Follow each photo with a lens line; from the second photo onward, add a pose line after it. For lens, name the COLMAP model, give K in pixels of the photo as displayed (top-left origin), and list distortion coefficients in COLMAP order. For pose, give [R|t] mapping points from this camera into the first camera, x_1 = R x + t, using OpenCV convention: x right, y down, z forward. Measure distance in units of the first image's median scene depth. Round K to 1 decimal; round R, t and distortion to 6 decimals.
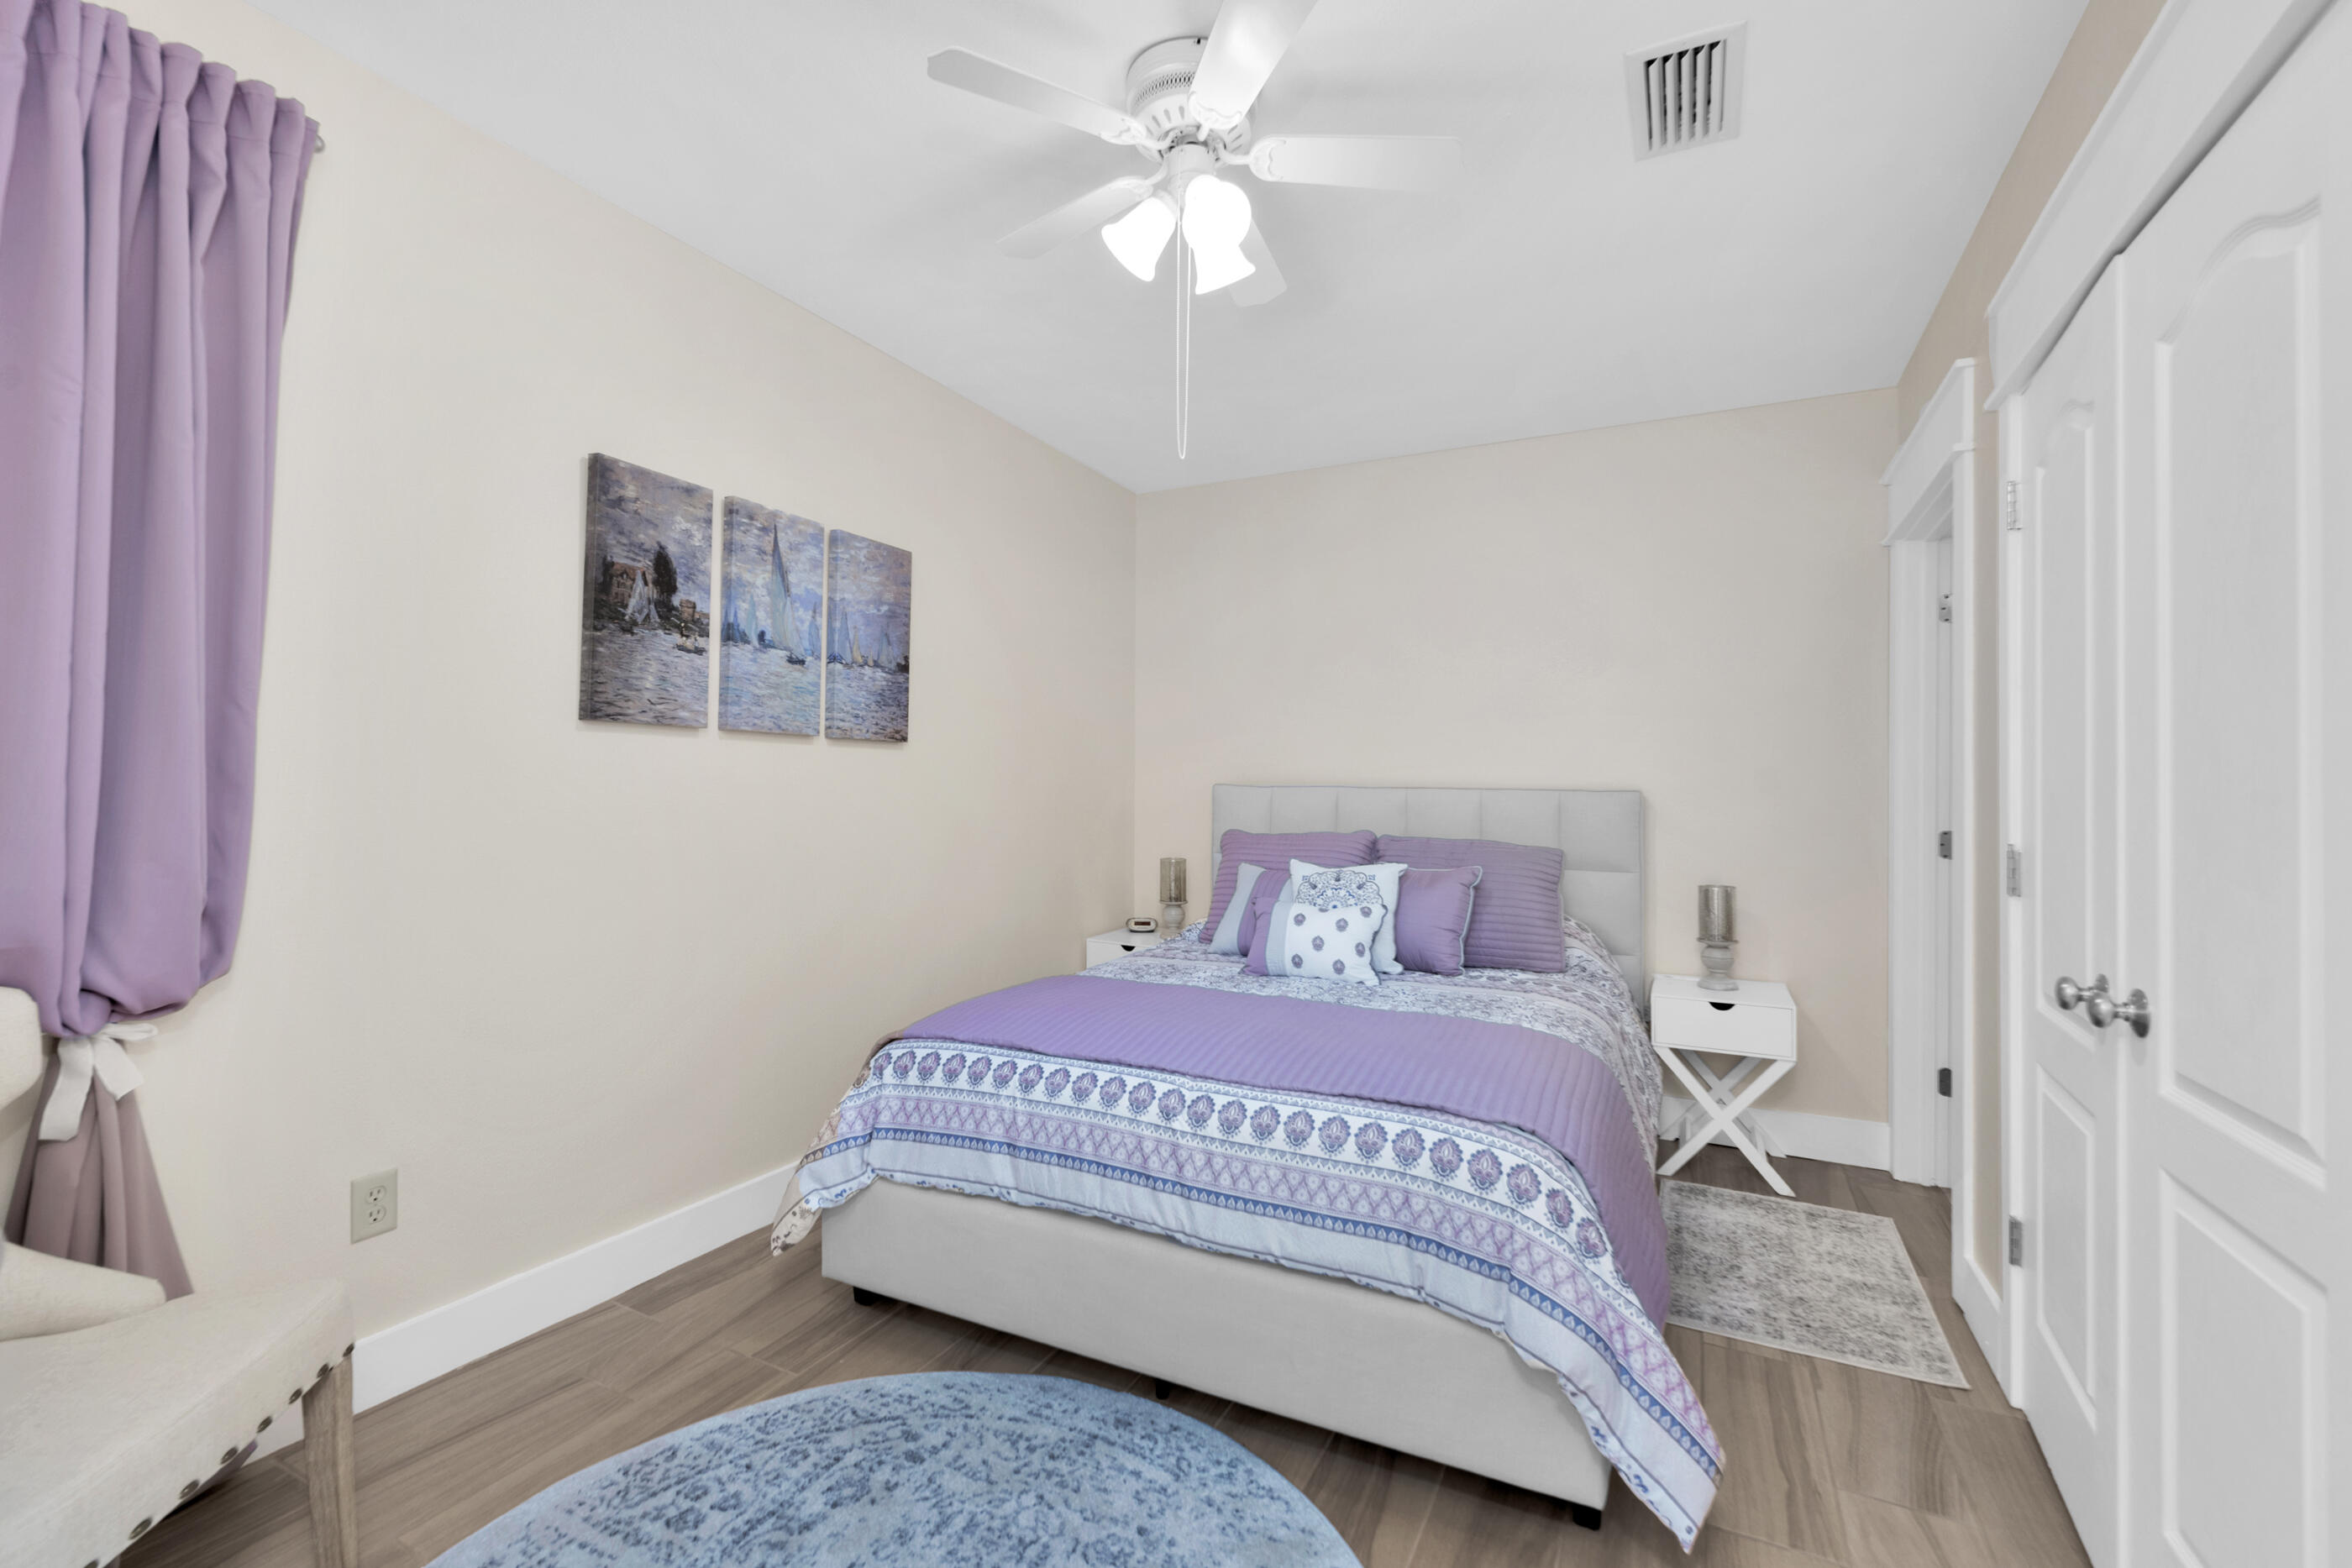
lens RADIAL K [[1006.0, 0, 1176.0], [0, 1006.0, 784.0], [0, 0, 1]] dist [-0.000433, -0.000041]
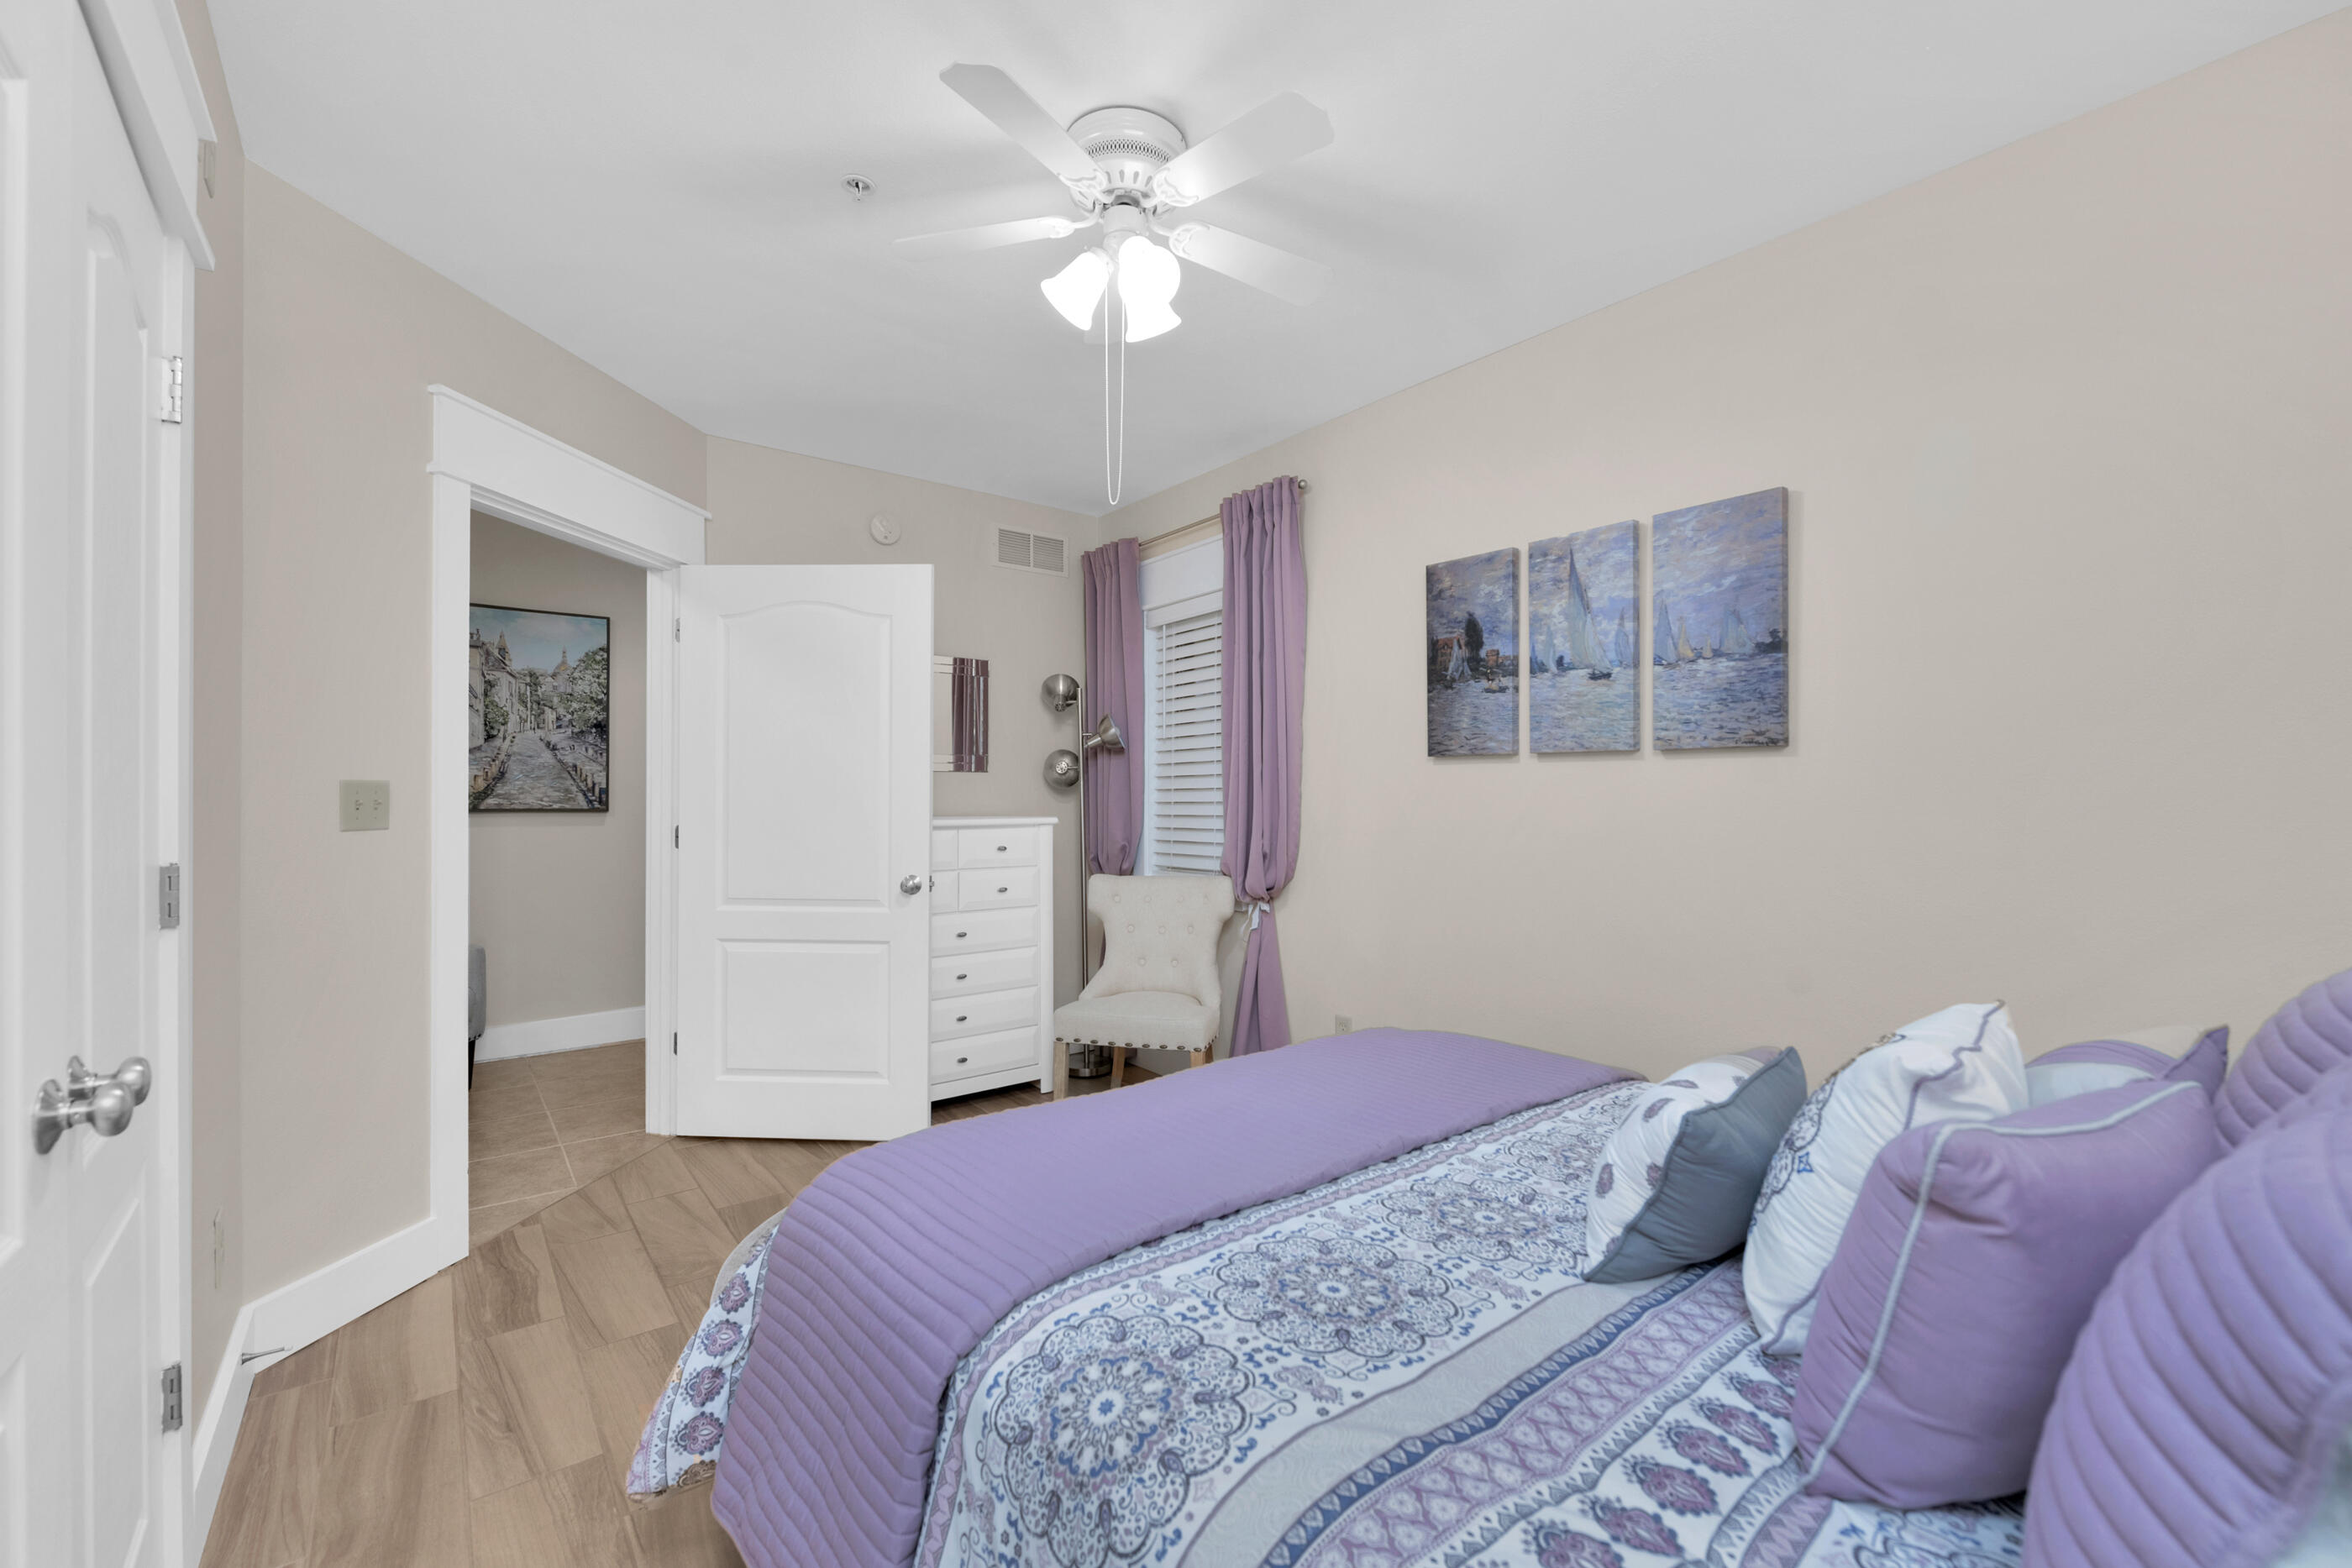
lens RADIAL K [[958.7, 0, 1185.7], [0, 958.7, 780.4], [0, 0, 1]] dist [0.001038, -0.003886]
pose [[-0.426104, -0.020955, -0.904432, 0.651693], [-0.000152, 0.999733, -0.023091, -0.000006], [0.904674, -0.009701, -0.425993, 1.068943]]
